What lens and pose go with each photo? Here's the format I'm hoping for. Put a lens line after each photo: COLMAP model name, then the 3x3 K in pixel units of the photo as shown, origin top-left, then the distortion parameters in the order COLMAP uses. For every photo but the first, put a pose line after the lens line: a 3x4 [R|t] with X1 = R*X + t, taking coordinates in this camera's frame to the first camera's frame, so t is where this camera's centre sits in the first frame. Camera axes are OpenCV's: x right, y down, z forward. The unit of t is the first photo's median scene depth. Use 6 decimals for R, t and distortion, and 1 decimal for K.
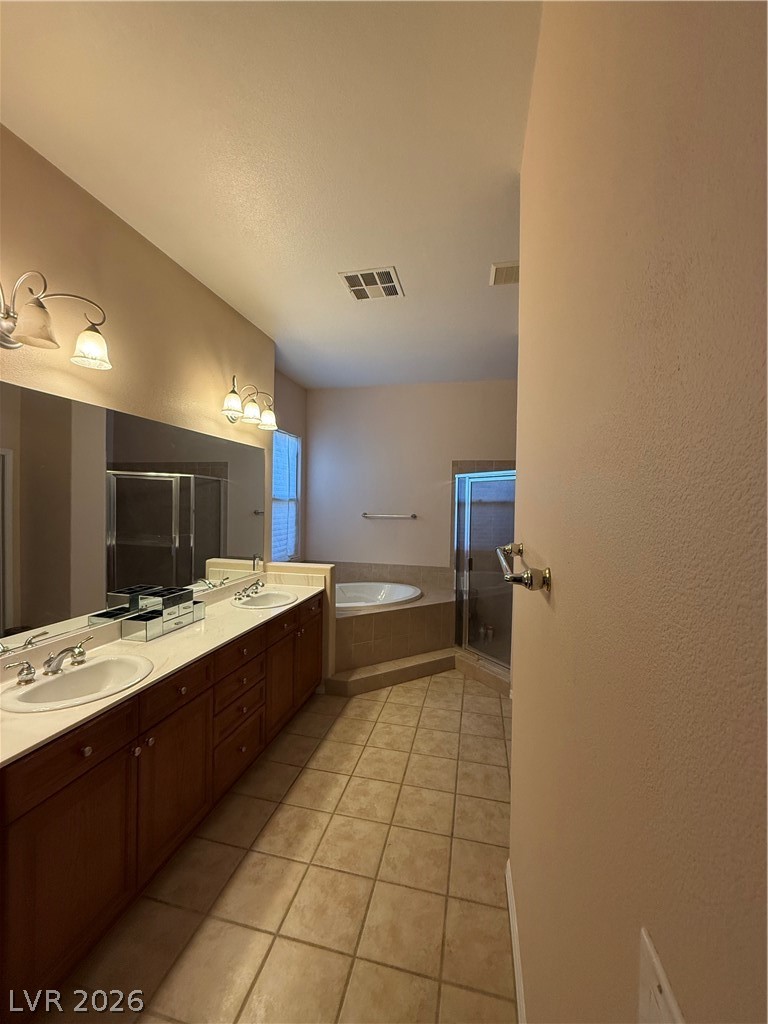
lens RADIAL K [[404.1, 0, 385.7], [0, 404.1, 509.6], [0, 0, 1]] dist [0.000268, -0.000152]
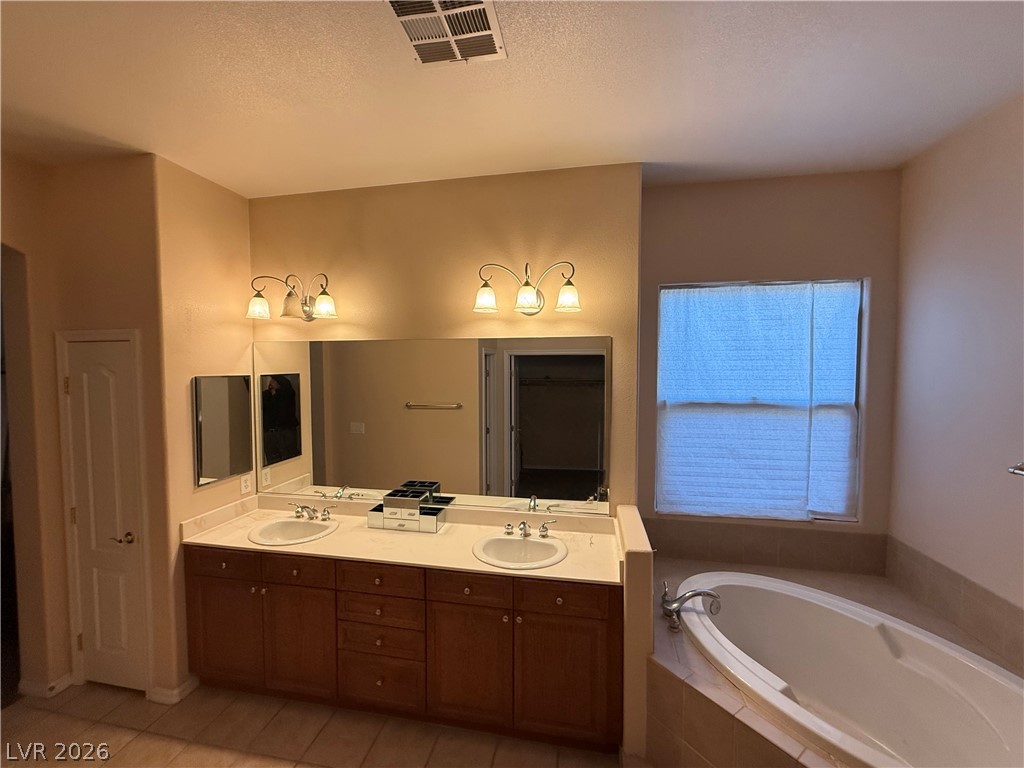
lens RADIAL K [[404.1, 0, 512.0], [0, 404.1, 384.0], [0, 0, 1]] dist [0.000268, -0.000152]
pose [[0.032751, 0.019681, -0.999270, 0.490580], [-0.014173, 0.999715, 0.019225, -0.105611], [0.999363, 0.013533, 0.033021, 1.072547]]
